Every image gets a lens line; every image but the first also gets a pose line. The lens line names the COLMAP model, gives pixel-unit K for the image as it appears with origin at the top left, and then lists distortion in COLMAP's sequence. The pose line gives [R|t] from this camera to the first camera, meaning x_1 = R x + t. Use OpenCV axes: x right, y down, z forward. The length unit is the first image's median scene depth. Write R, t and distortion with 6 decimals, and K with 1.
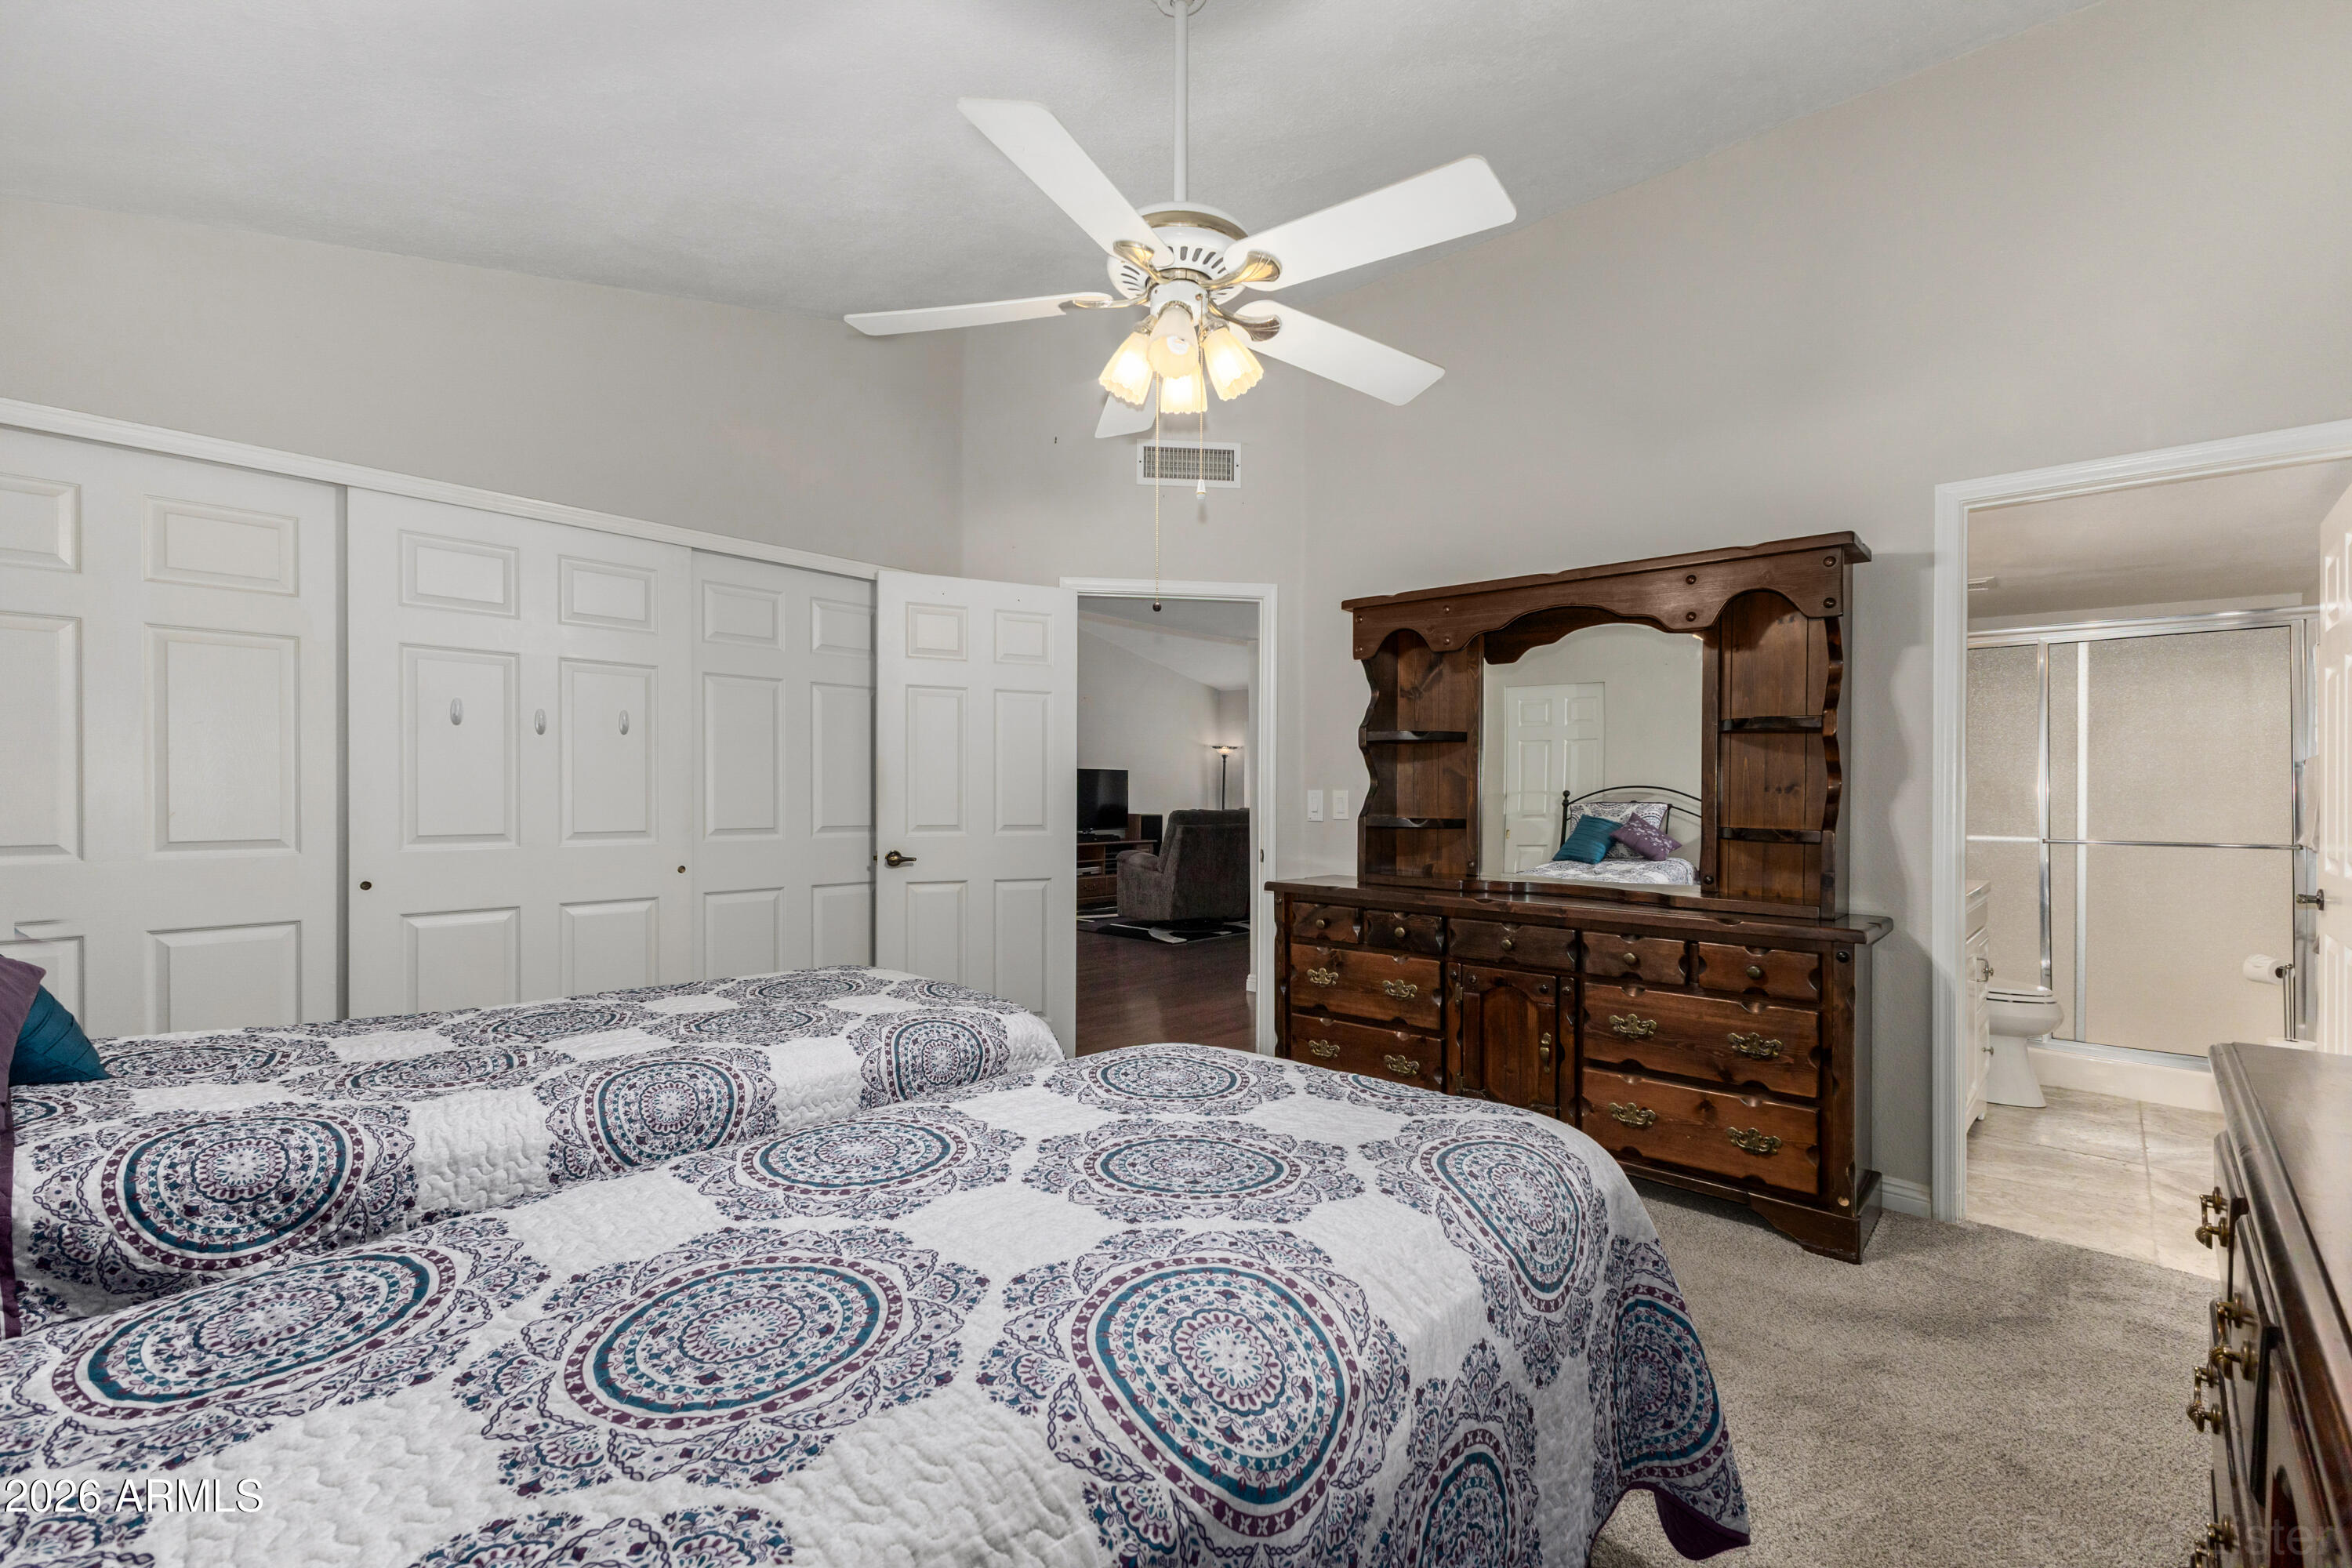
lens RADIAL K [[1022.4, 0, 1177.2], [0, 1022.4, 792.7], [0, 0, 1]] dist [0.009630, -0.000148]
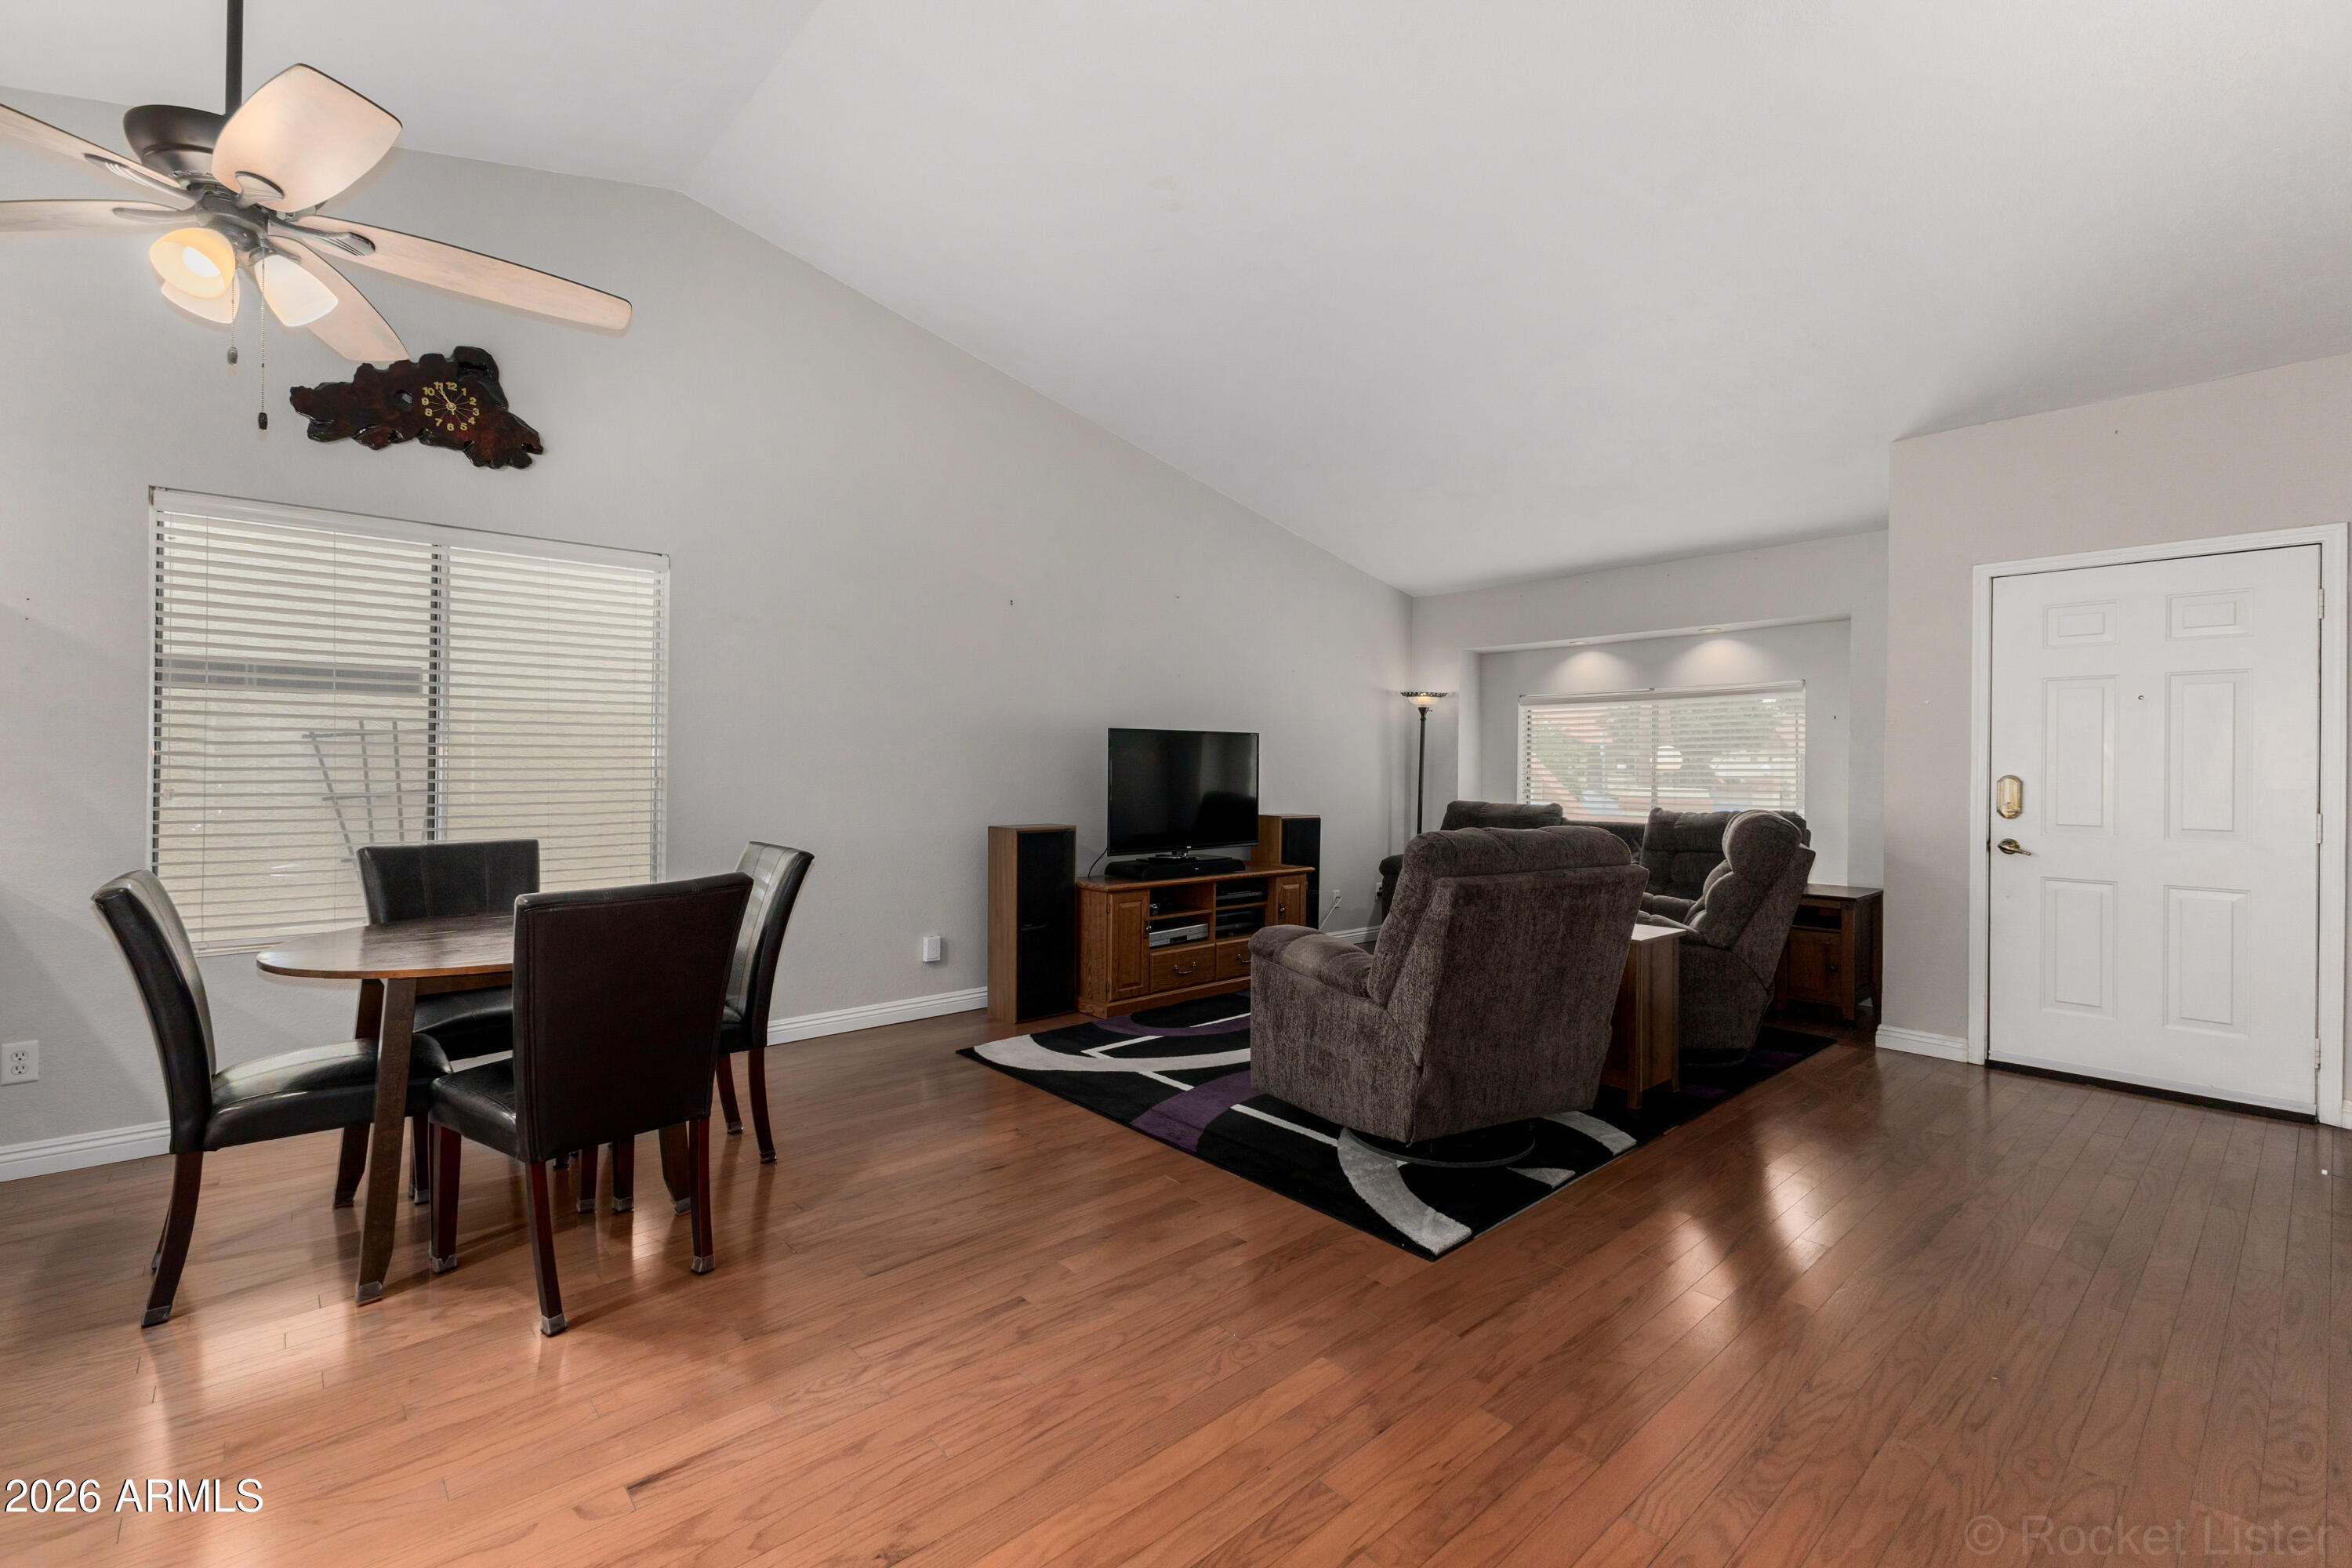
lens RADIAL K [[1010.5, 0, 1176.5], [0, 1010.5, 770.6], [0, 0, 1]] dist [0.002119, -0.000157]
pose [[0.995145, -0.000568, -0.098416, -0.048358], [0.000565, 1.000000, -0.000057, -0.003543], [0.098416, 0.000001, 0.995145, 0.602797]]
